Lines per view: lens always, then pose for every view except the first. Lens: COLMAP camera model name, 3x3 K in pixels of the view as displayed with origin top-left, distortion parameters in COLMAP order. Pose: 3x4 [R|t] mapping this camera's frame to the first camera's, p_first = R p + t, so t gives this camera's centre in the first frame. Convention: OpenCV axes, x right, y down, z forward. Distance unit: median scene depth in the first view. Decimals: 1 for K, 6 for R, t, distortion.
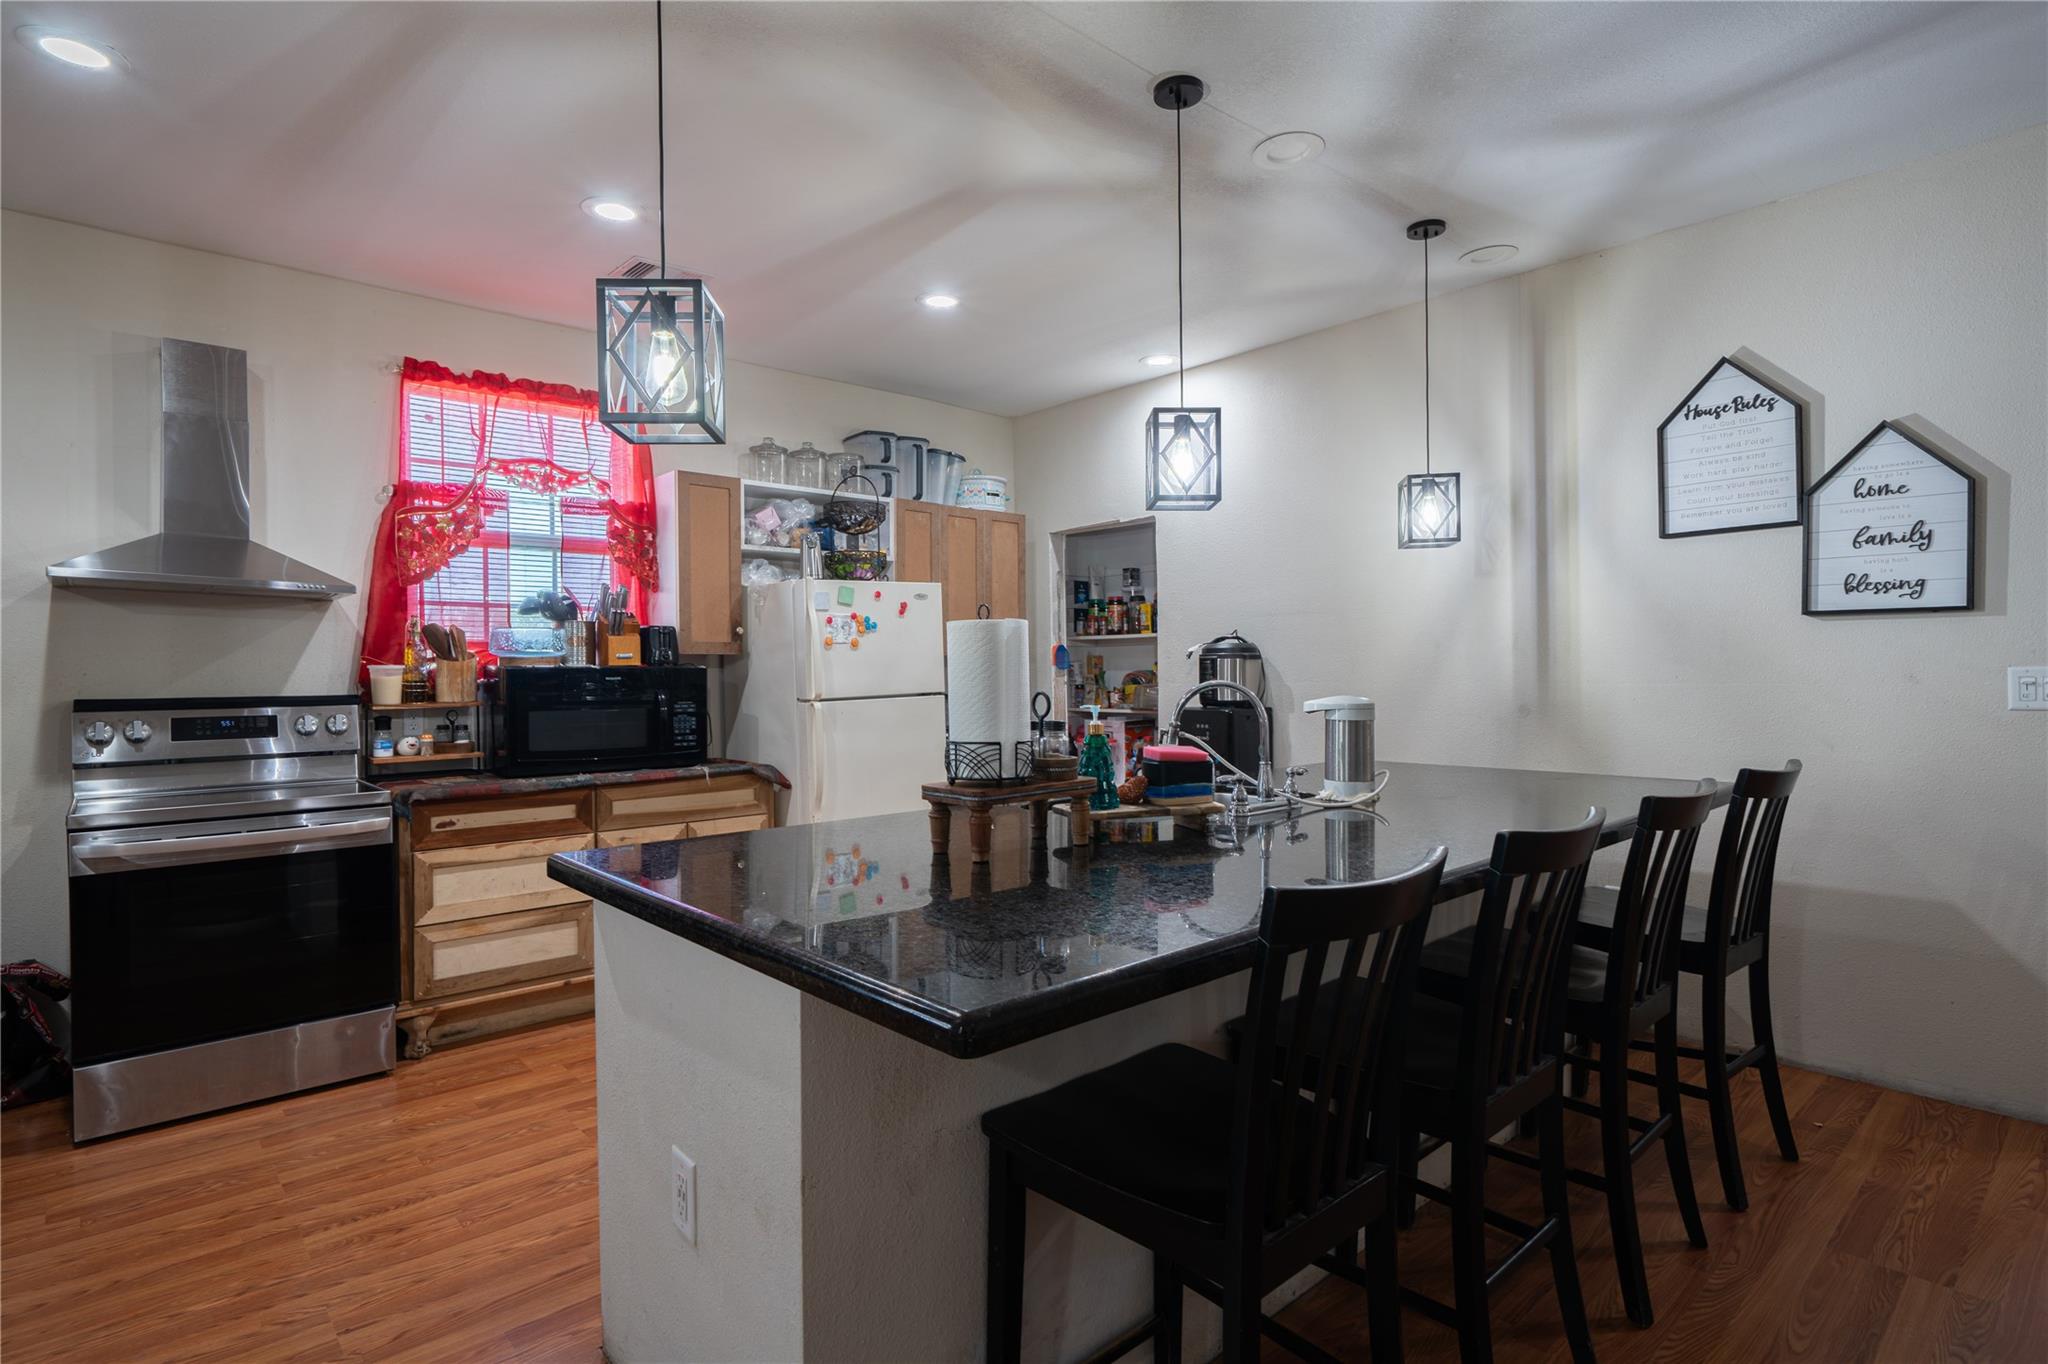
lens RADIAL K [[1028.5, 0, 1020.4], [0, 1028.5, 684.3], [0, 0, 1]] dist [-0.001134, -0.000149]
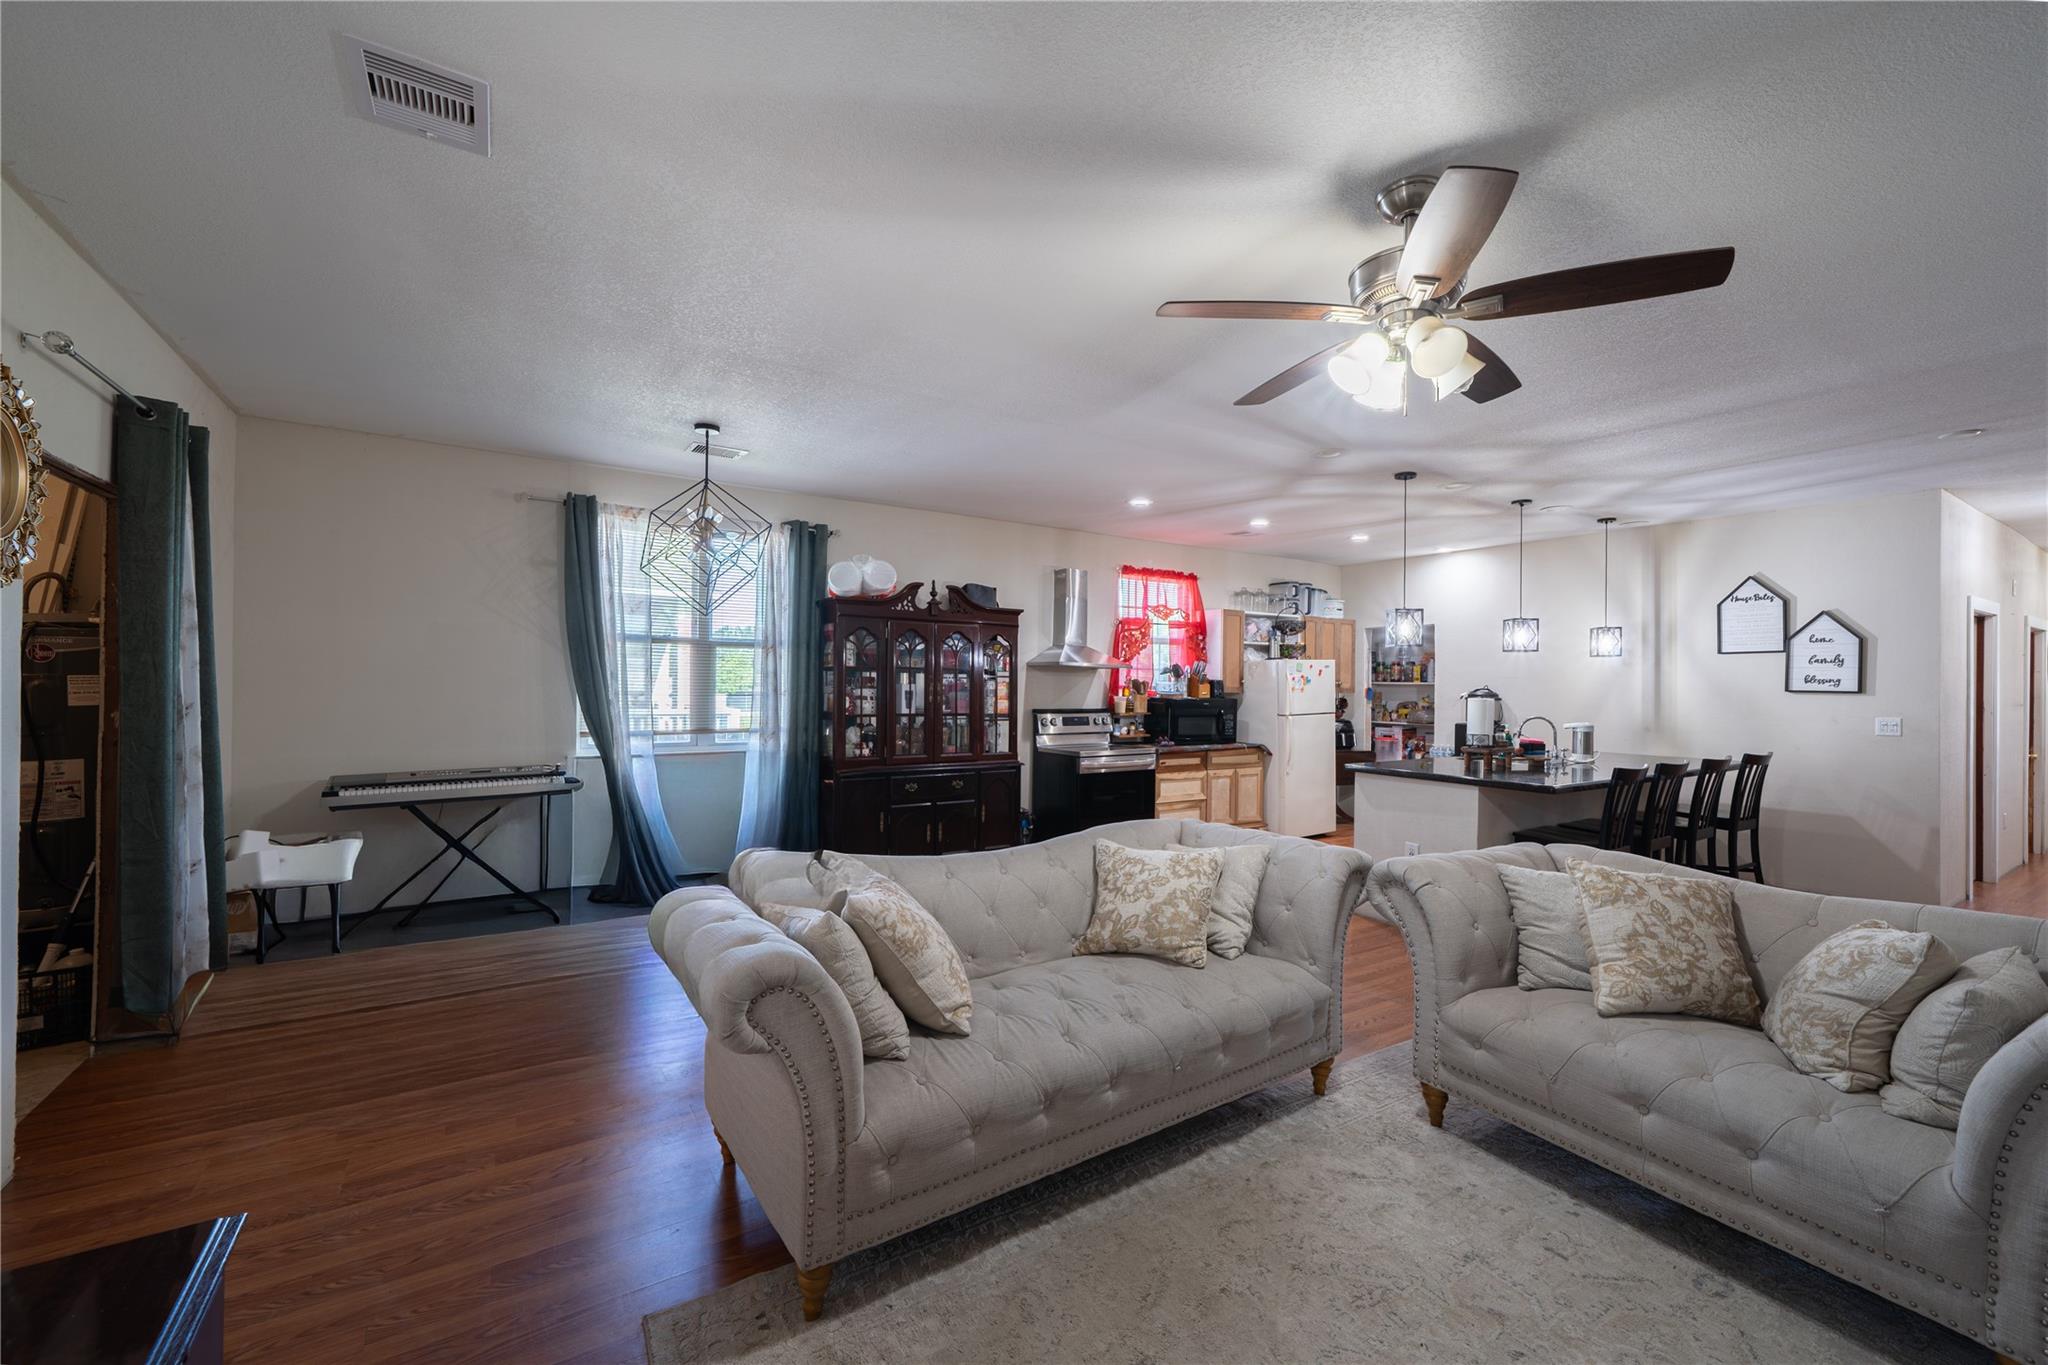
lens RADIAL K [[836.4, 0, 1024.4], [0, 836.4, 687.0], [0, 0, 1]] dist [-0.001435, 0.000086]
pose [[0.987865, 0.021688, -0.153795, -0.536363], [-0.022843, 0.999723, -0.005742, -0.023997], [0.153628, 0.009185, 0.988086, -0.939669]]
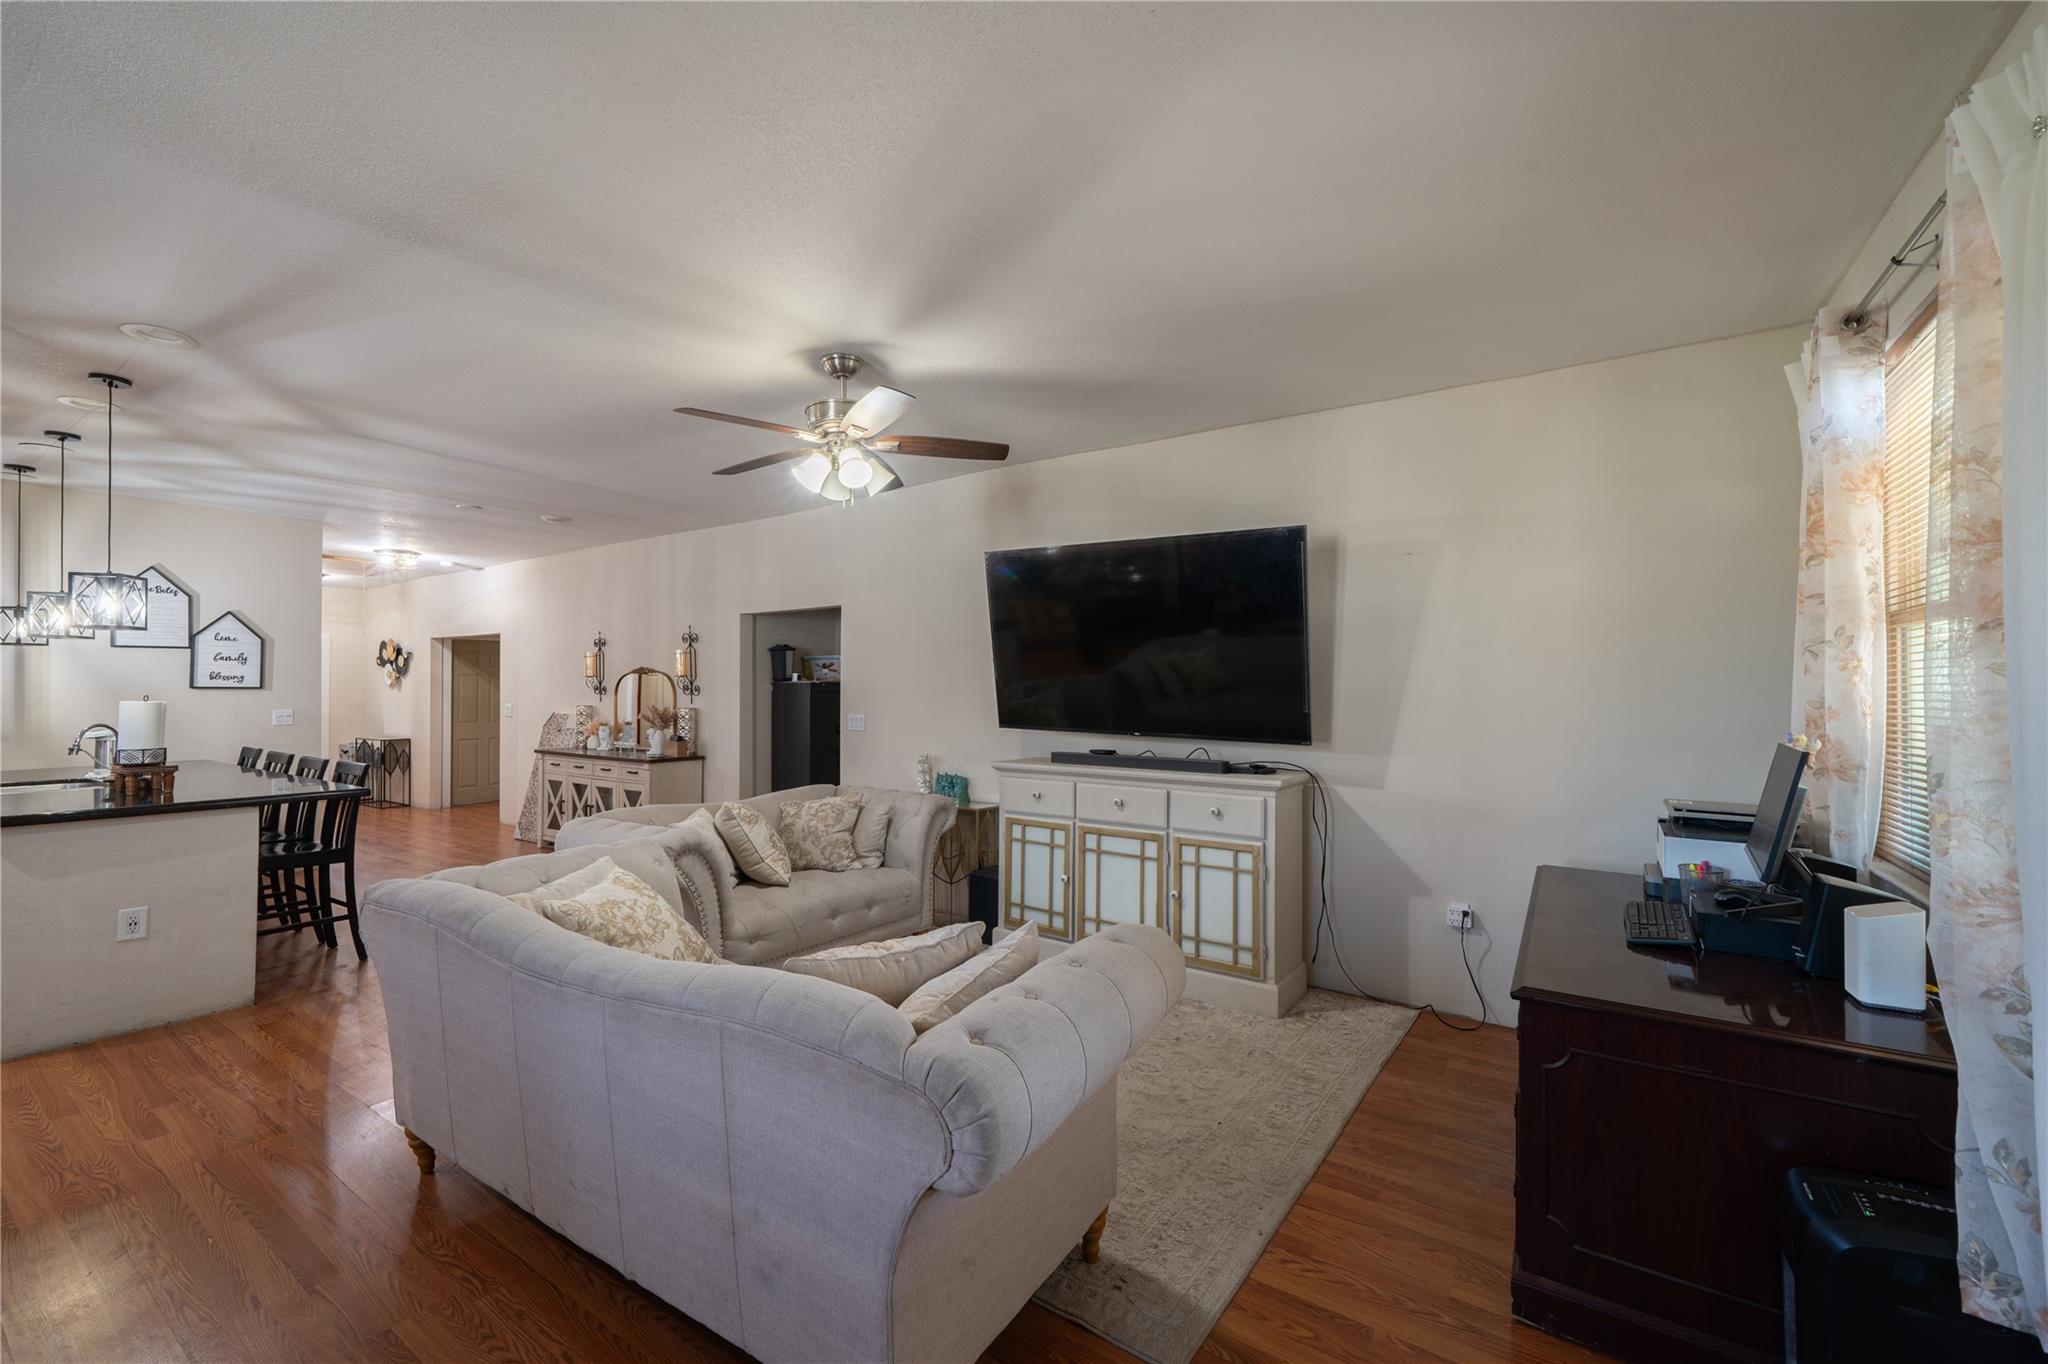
lens RADIAL K [[836.4, 0, 1018.2], [0, 836.4, 683.5], [0, 0, 1]] dist [-0.001435, 0.000086]
pose [[-0.249660, 0.016891, 0.968186, -1.271891], [0.014532, 0.999801, -0.013696, -0.021722], [-0.968225, 0.010650, -0.249856, -0.270312]]
